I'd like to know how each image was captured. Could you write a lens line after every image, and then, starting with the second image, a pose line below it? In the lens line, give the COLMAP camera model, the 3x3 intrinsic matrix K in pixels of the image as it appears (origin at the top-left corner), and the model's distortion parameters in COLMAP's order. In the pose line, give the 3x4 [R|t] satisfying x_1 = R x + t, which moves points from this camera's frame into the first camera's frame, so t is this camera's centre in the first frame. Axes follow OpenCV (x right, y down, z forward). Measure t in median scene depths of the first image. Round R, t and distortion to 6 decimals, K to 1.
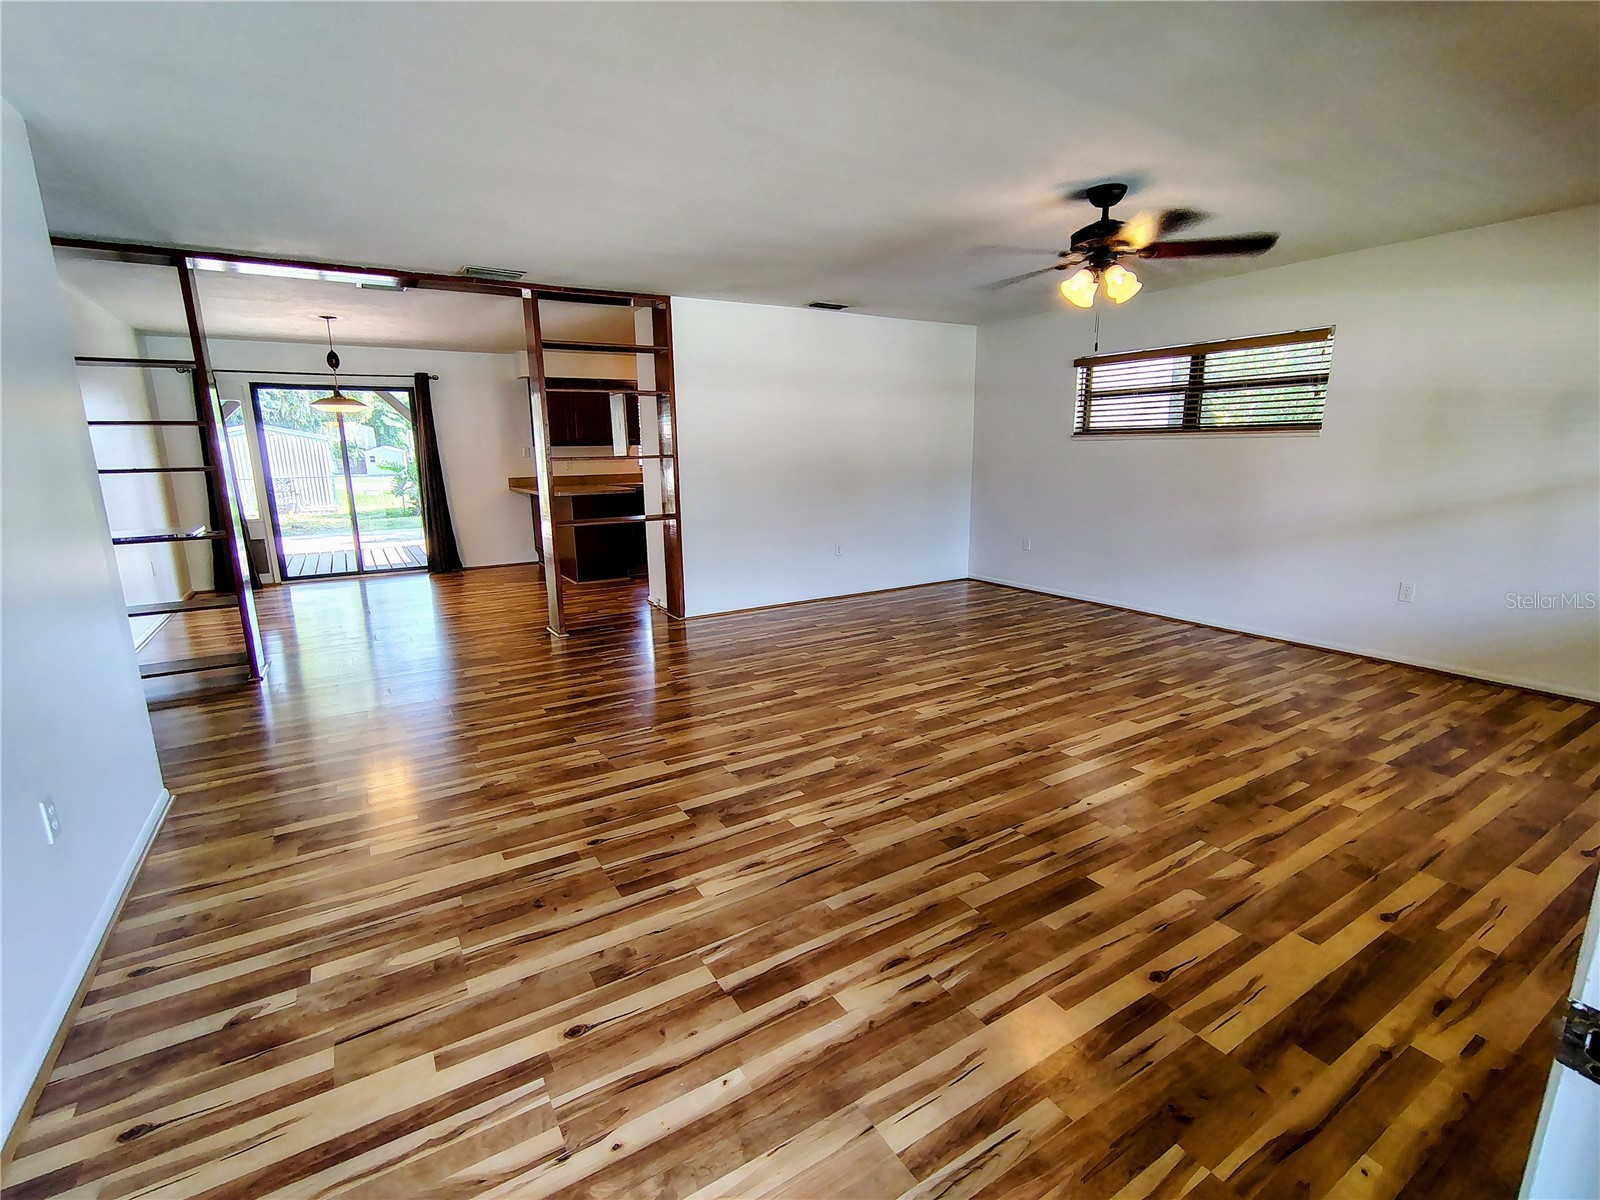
lens RADIAL K [[734.9, 0, 792.8], [0, 734.9, 602.0], [0, 0, 1]] dist [0.001067, 0.001541]
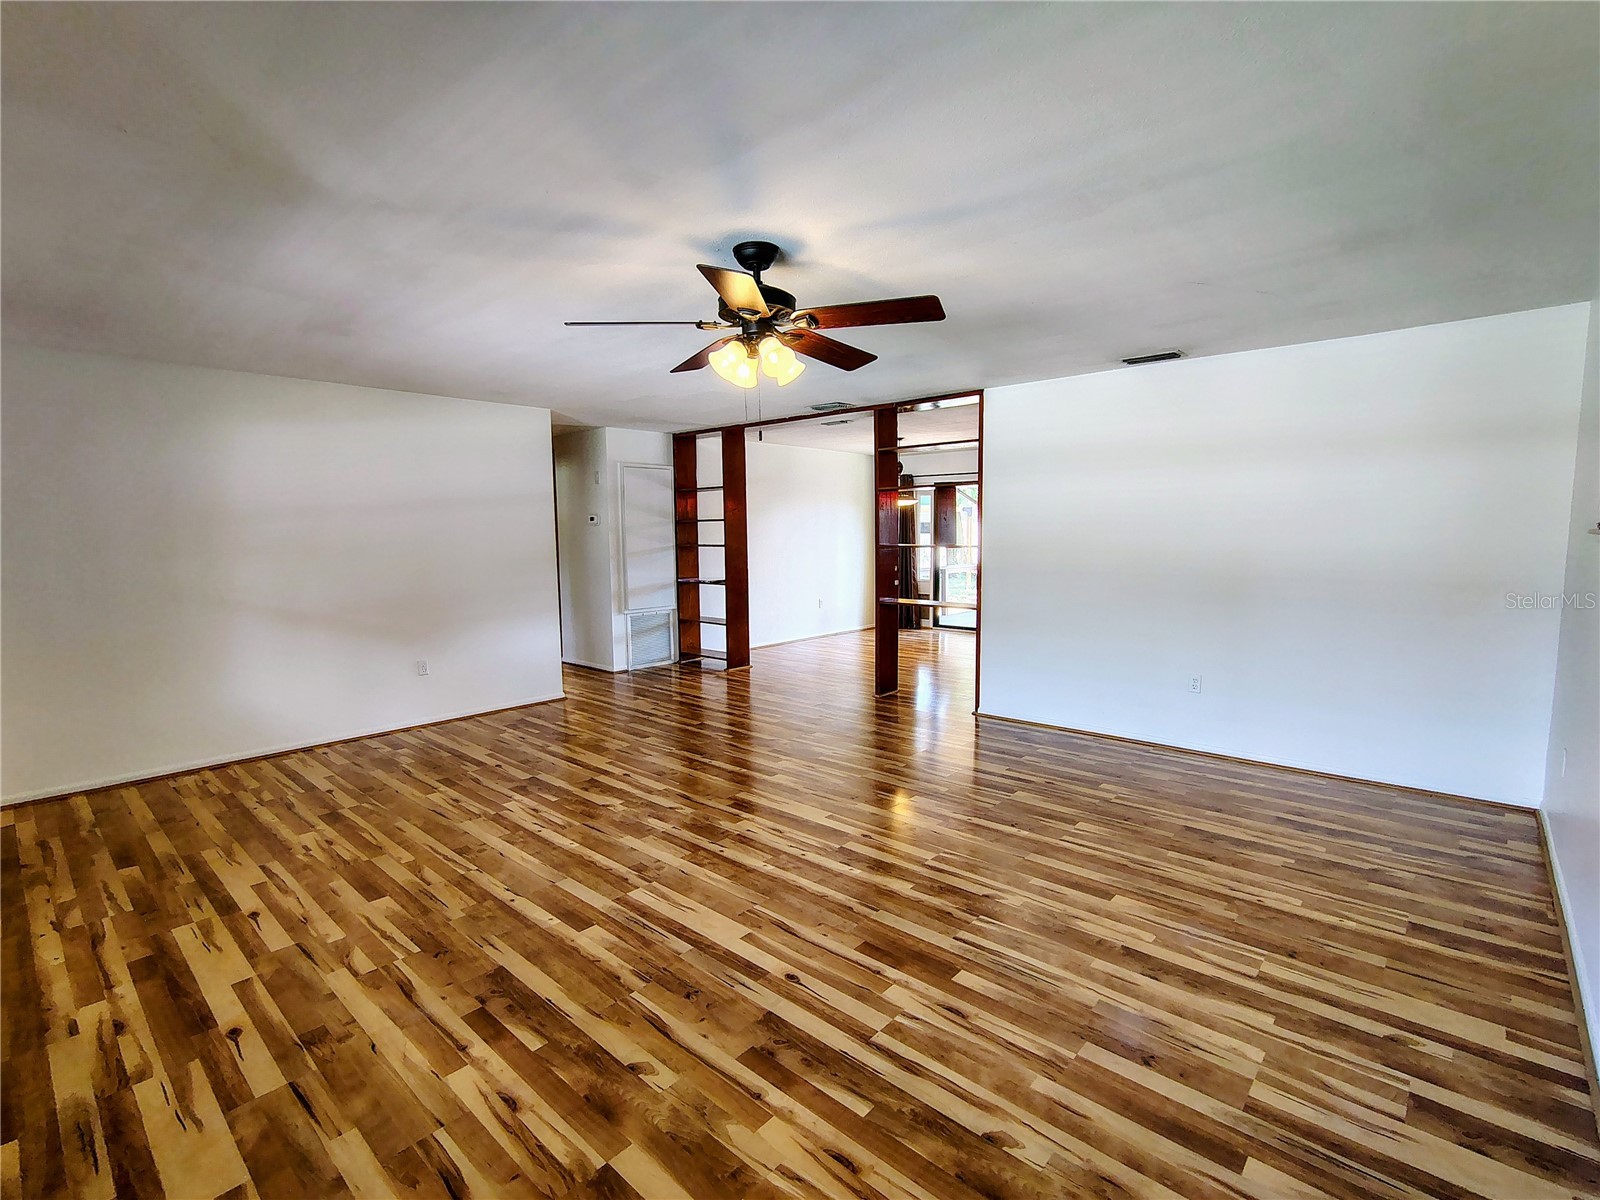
lens RADIAL K [[734.9, 0, 796.8], [0, 734.9, 595.5], [0, 0, 1]] dist [0.001067, 0.001541]
pose [[0.290514, 0.096606, -0.951982, 1.322675], [-0.192004, 0.980541, 0.040911, -0.236451], [0.937409, 0.170899, 0.303409, 0.899903]]
